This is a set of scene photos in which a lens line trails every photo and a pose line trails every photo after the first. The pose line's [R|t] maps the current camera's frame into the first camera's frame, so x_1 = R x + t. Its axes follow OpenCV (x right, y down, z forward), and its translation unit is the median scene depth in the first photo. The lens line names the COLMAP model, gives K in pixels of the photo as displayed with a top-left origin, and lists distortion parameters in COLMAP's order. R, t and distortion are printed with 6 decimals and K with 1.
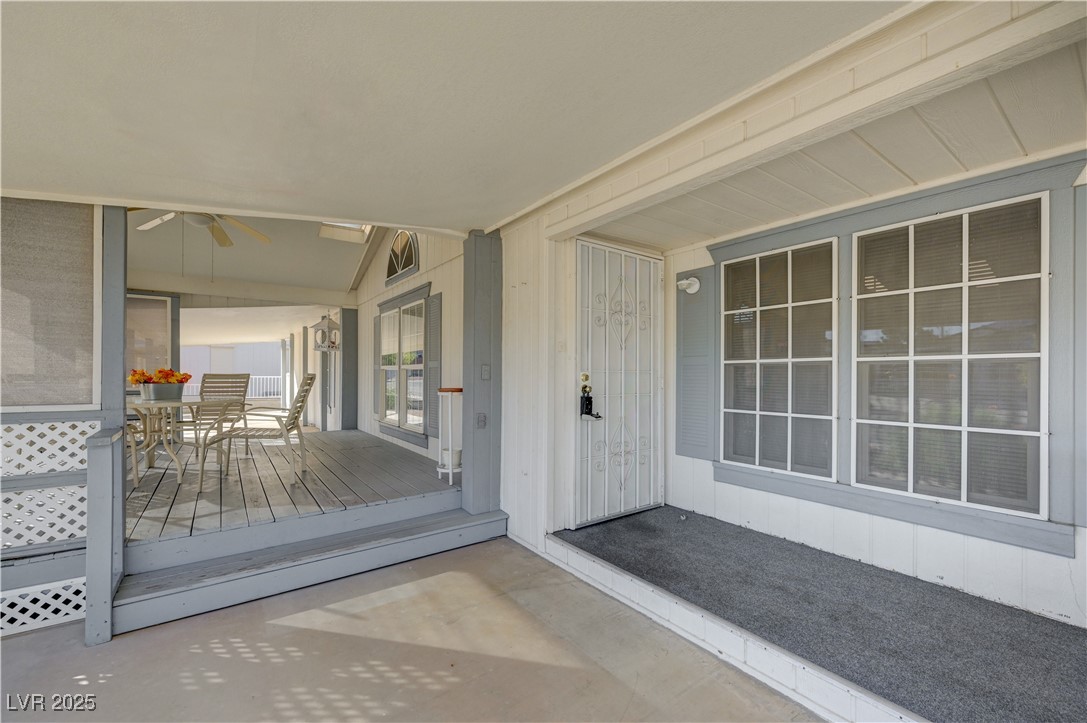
lens RADIAL K [[460.9, 0, 546.5], [0, 460.9, 369.1], [0, 0, 1]] dist [-0.000142, 0.001177]
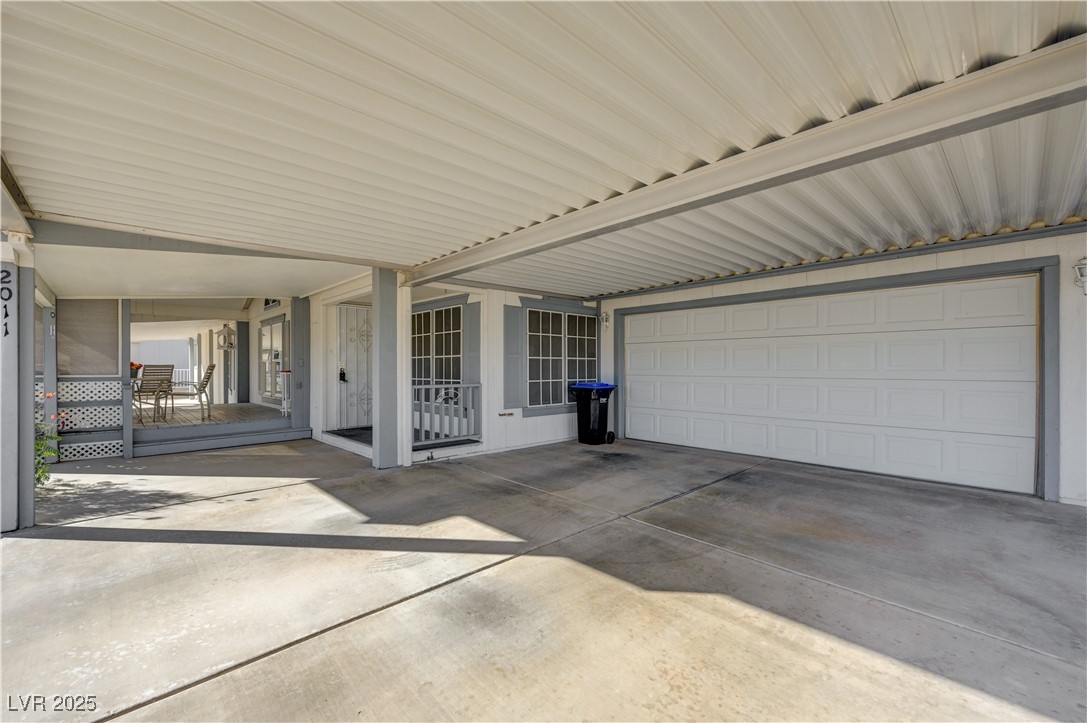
lens RADIAL K [[460.9, 0, 545.0], [0, 460.9, 367.5], [0, 0, 1]] dist [-0.000142, 0.001177]
pose [[0.990031, -0.003420, 0.140807, 0.399163], [0.002304, 0.999965, 0.008090, 0.008321], [-0.140829, -0.007685, 0.990004, -0.744056]]
